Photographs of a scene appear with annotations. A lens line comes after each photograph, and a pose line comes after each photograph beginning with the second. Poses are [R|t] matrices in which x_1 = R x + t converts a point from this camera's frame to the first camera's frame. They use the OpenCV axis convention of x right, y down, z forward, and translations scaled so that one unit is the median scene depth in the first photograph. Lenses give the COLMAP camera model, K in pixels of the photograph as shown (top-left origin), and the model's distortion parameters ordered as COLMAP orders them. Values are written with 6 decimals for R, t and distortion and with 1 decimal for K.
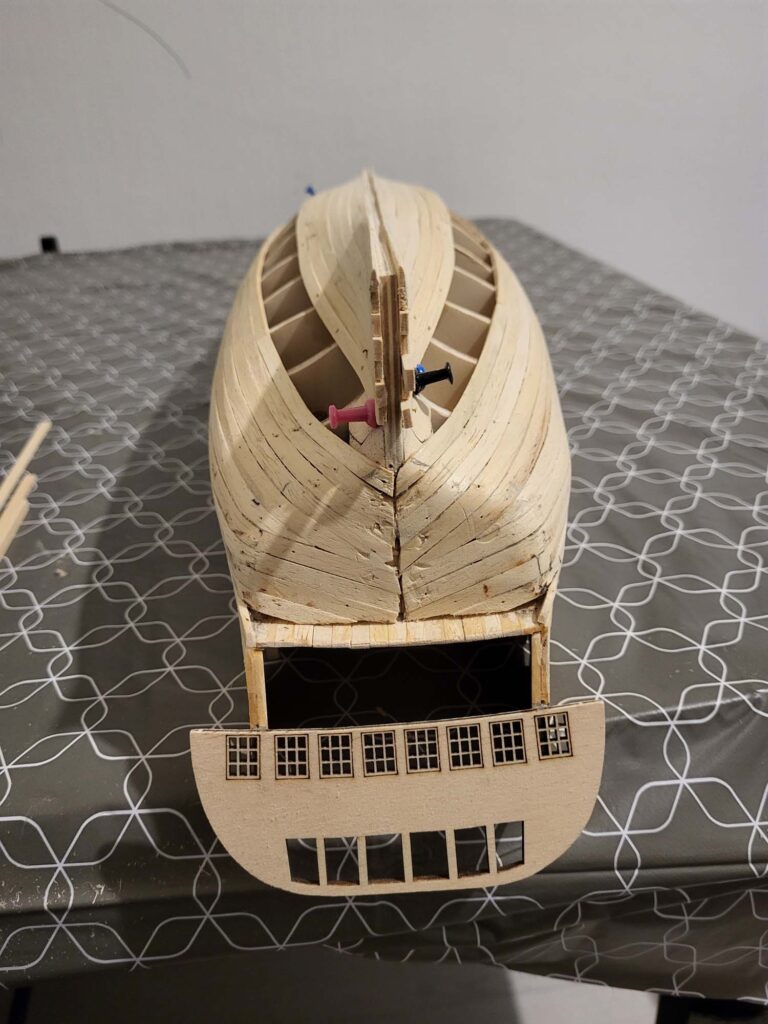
lens RADIAL K [[813.6, 0, 404.5], [0, 813.6, 512.3], [0, 0, 1]] dist [-0.002917, -0.002981]
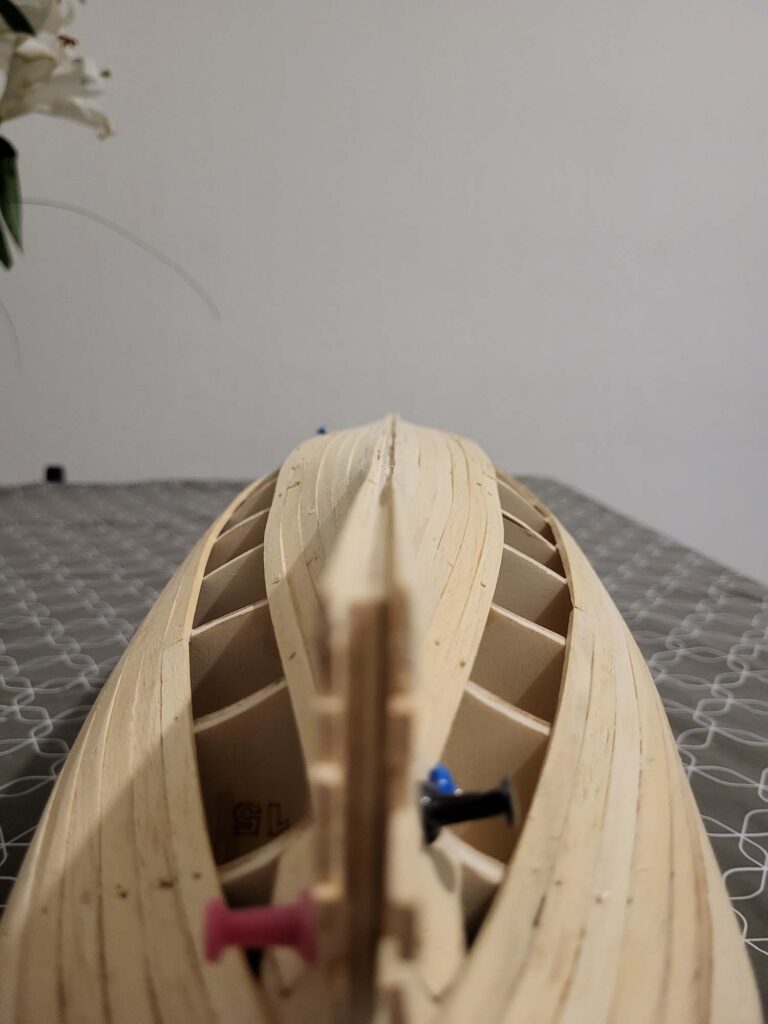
lens RADIAL K [[813.6, 0, 404.5], [0, 813.6, 512.3], [0, 0, 1]] dist [-0.002917, -0.002981]
pose [[0.997610, 0.060646, -0.033125, 0.002415], [-0.067663, 0.954631, -0.290004, -0.107136], [0.014035, 0.291552, 0.956452, 0.301110]]
